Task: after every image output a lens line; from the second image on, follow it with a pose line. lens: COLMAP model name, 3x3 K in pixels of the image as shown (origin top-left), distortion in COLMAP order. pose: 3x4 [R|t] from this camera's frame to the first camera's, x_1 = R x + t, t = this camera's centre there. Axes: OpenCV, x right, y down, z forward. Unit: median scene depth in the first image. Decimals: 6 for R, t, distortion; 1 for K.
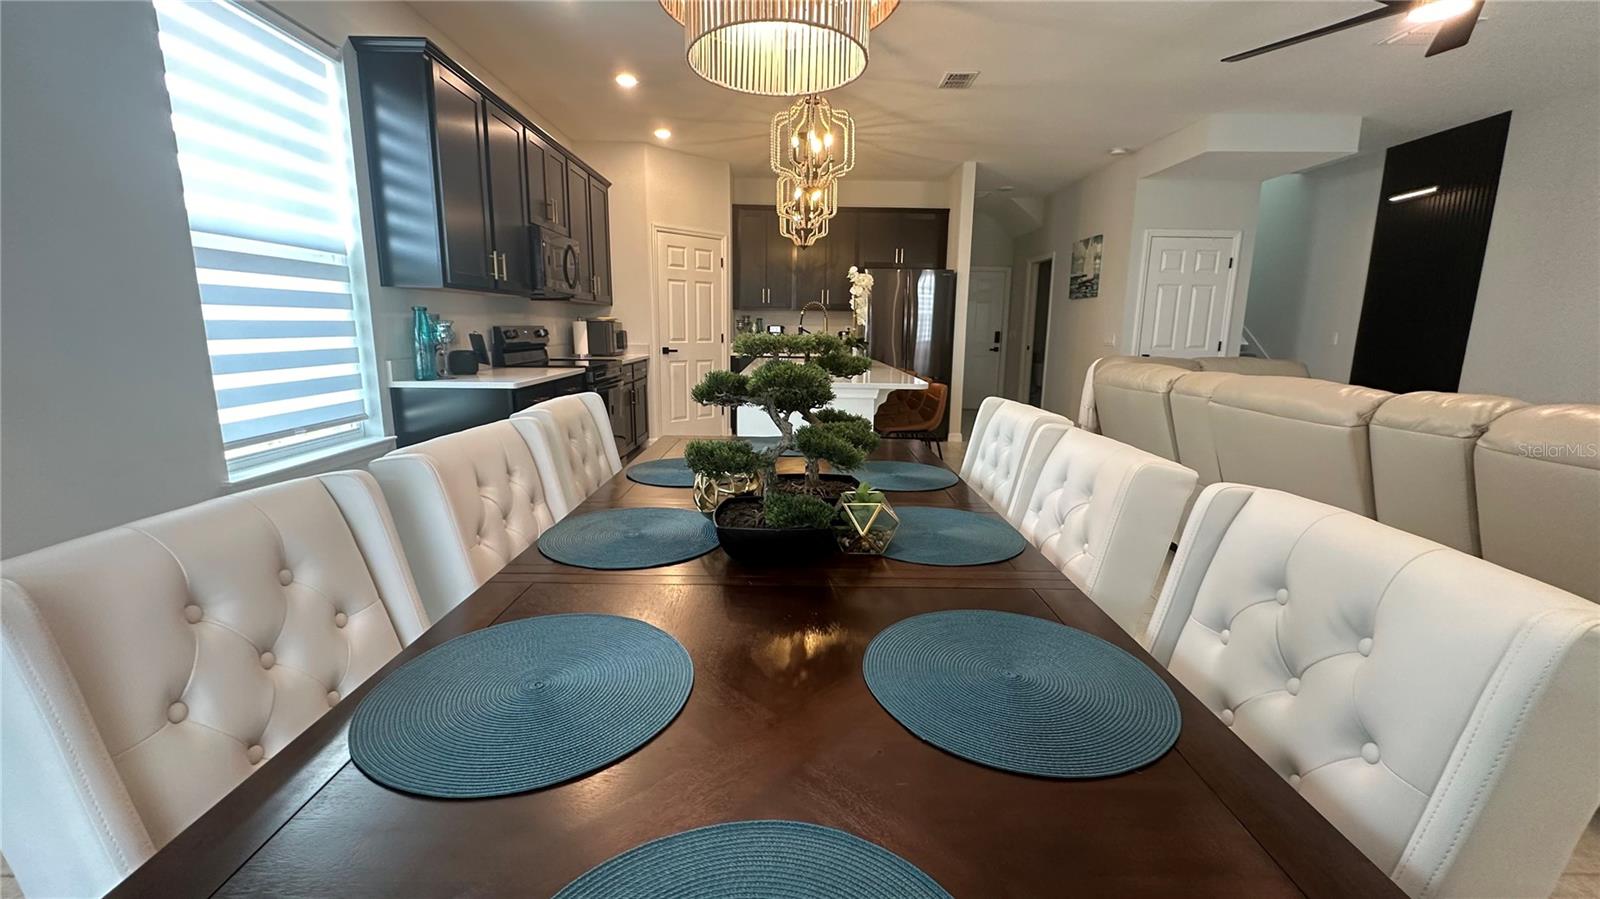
lens RADIAL K [[635.7, 0, 799.3], [0, 635.7, 452.3], [0, 0, 1]] dist [-0.006308, 0.001729]
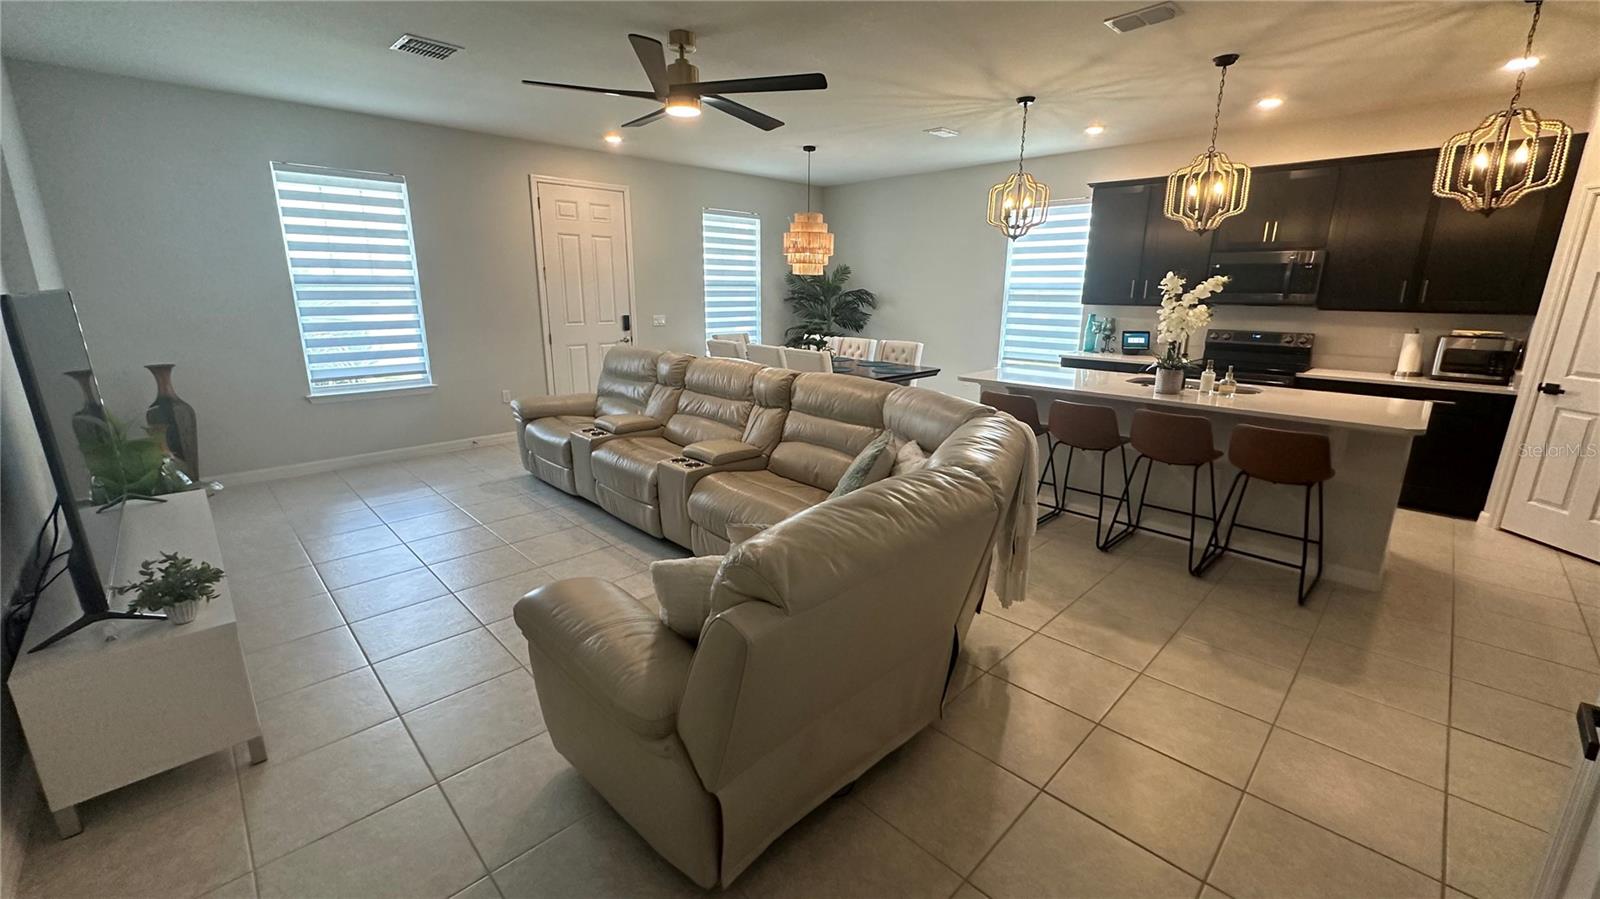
lens RADIAL K [[635.7, 0, 802.3], [0, 635.7, 446.4], [0, 0, 1]] dist [-0.006308, 0.001729]
pose [[-0.716076, 0.151727, -0.681333, 0.813914], [-0.153495, 0.917970, 0.365747, -0.244599], [0.680937, 0.366484, -0.634046, 1.007156]]
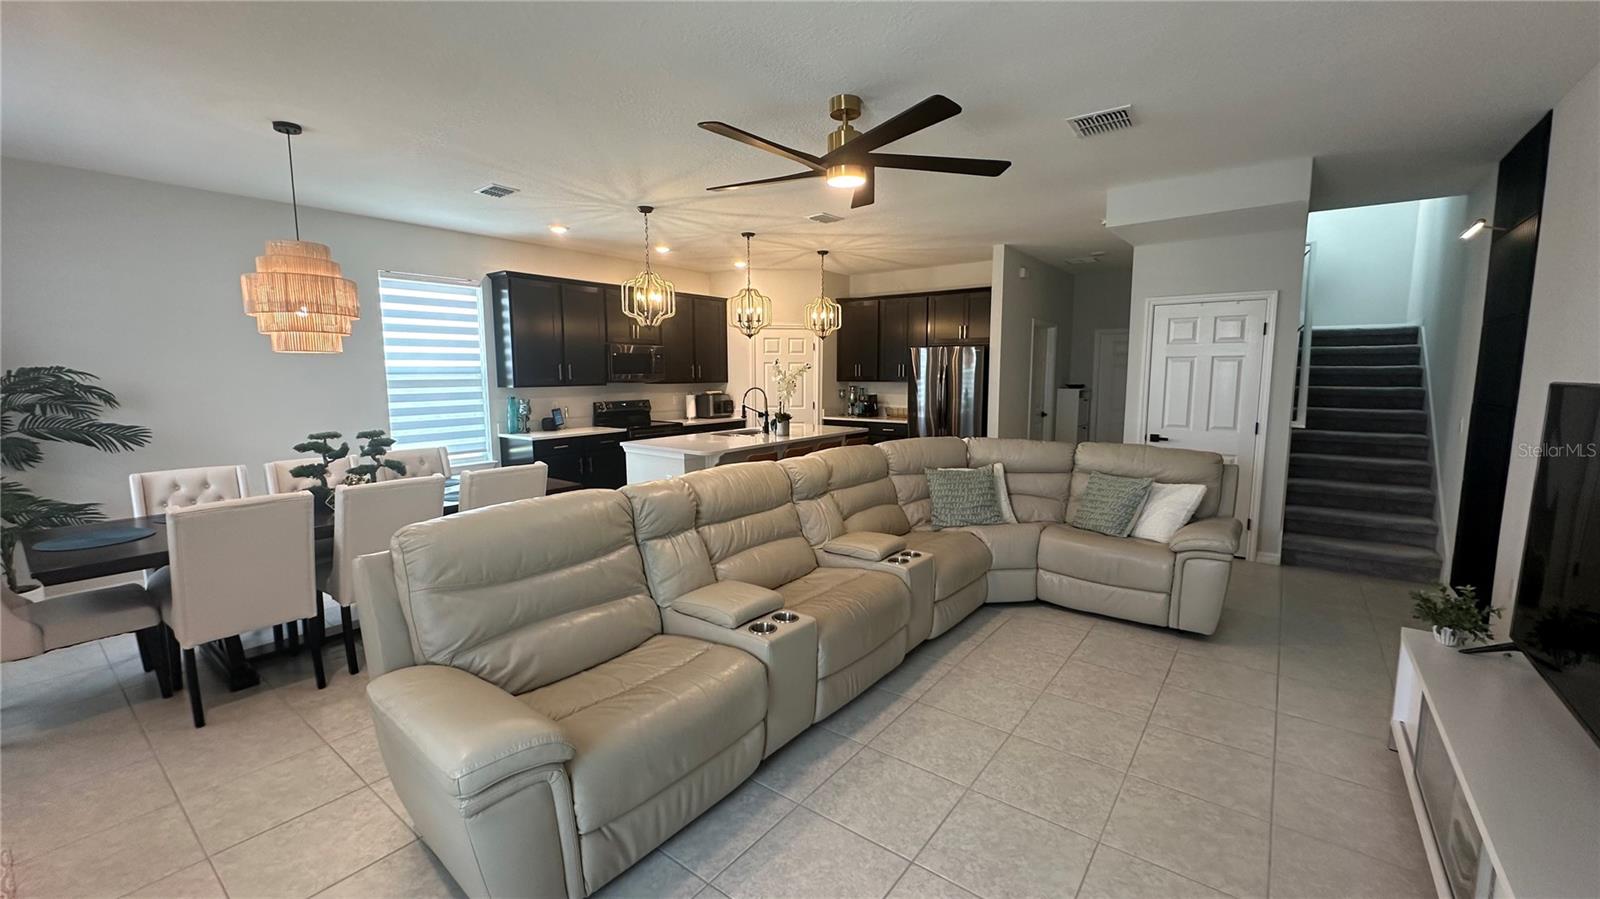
lens RADIAL K [[635.7, 0, 801.9], [0, 635.7, 451.6], [0, 0, 1]] dist [-0.006308, 0.001729]
pose [[0.791046, 0.062058, -0.608600, 0.745201], [-0.106455, 0.993627, -0.037049, -0.047154], [0.602423, 0.094097, 0.792611, 0.000106]]
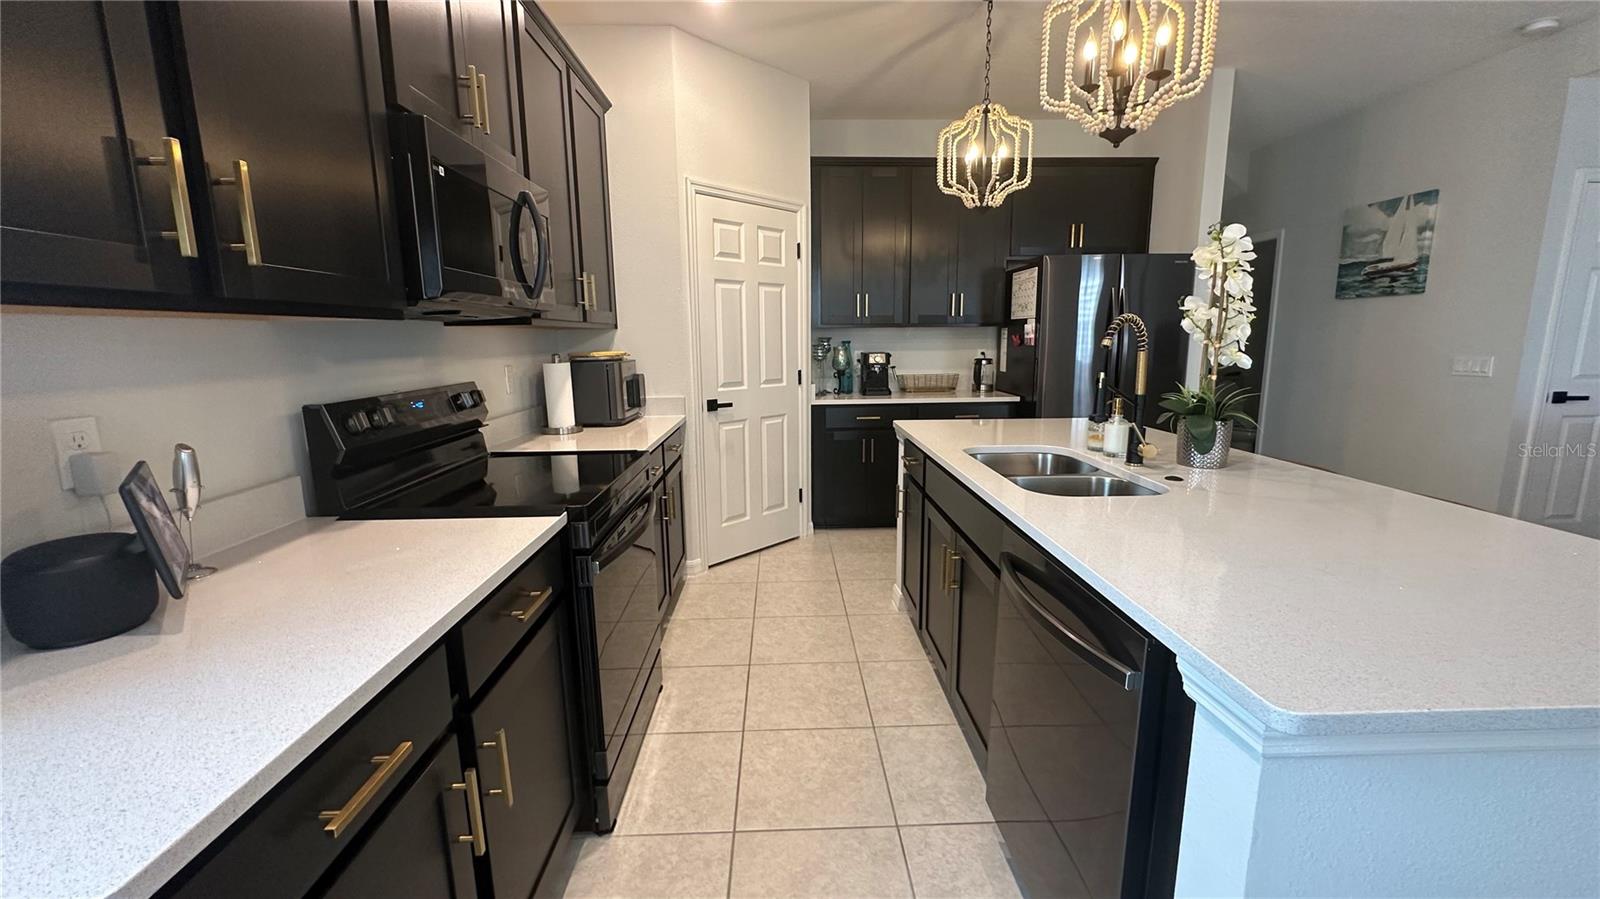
lens RADIAL K [[635.7, 0, 800.5], [0, 635.7, 446.6], [0, 0, 1]] dist [-0.006308, 0.001729]
pose [[0.999394, -0.029003, 0.019231, -0.158670], [0.029473, 0.999262, -0.024652, -0.118194], [-0.018502, 0.025204, 0.999511, 0.479406]]
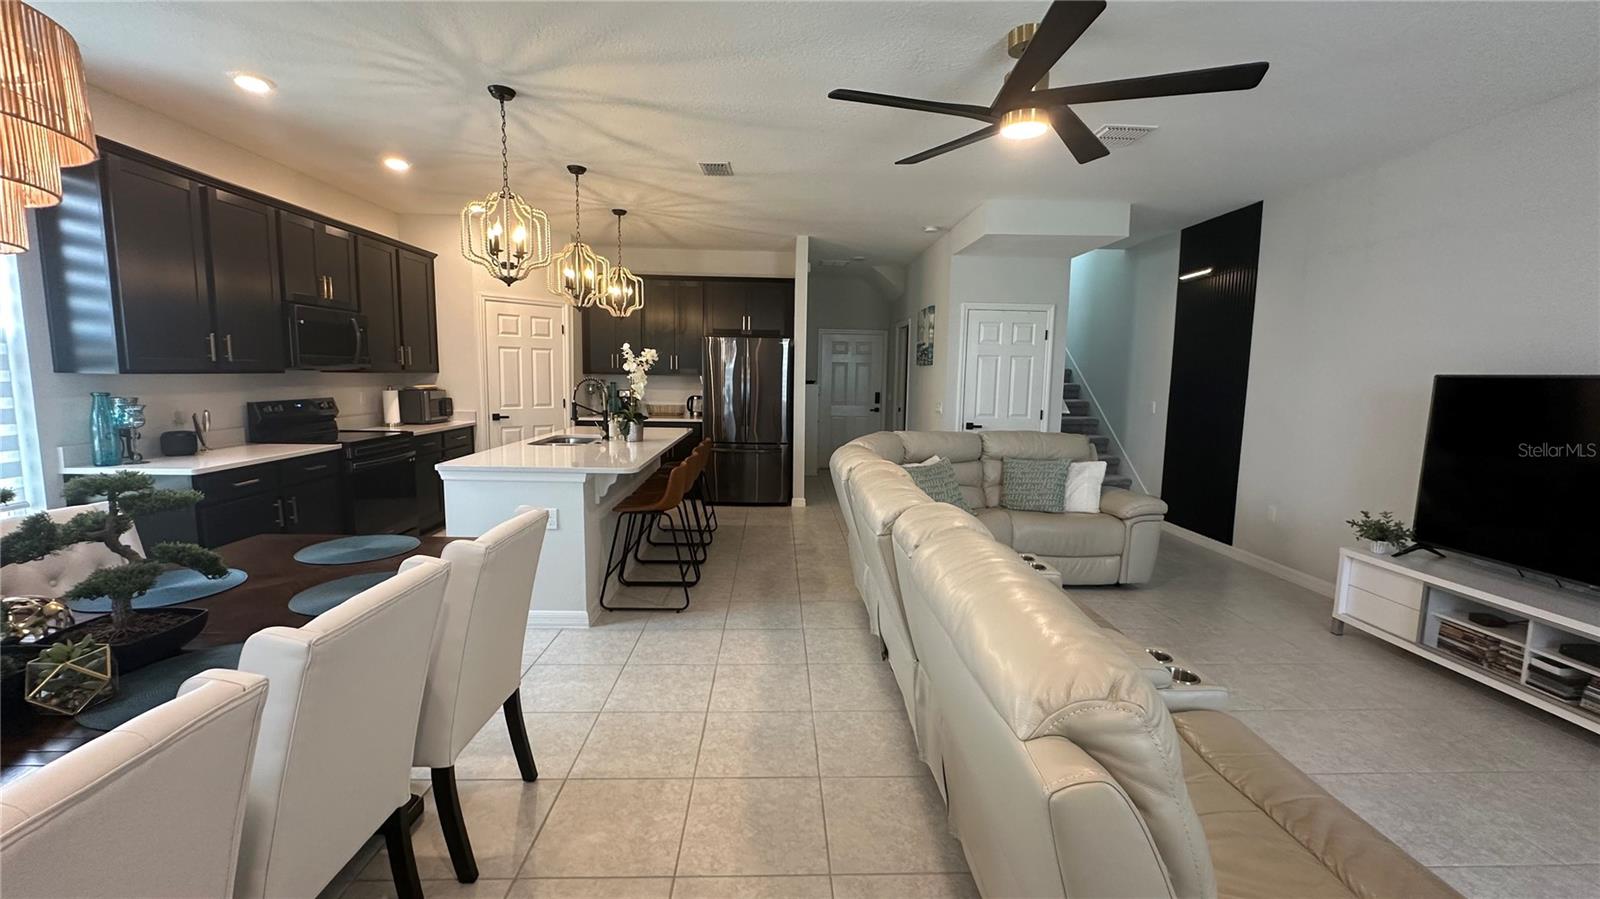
lens RADIAL K [[635.7, 0, 801.0], [0, 635.7, 447.8], [0, 0, 1]] dist [-0.006308, 0.001729]
pose [[0.999422, 0.000450, 0.033983, 0.256456], [0.002239, 0.996867, -0.079067, -0.035823], [-0.033912, 0.079097, 0.996290, -0.002000]]
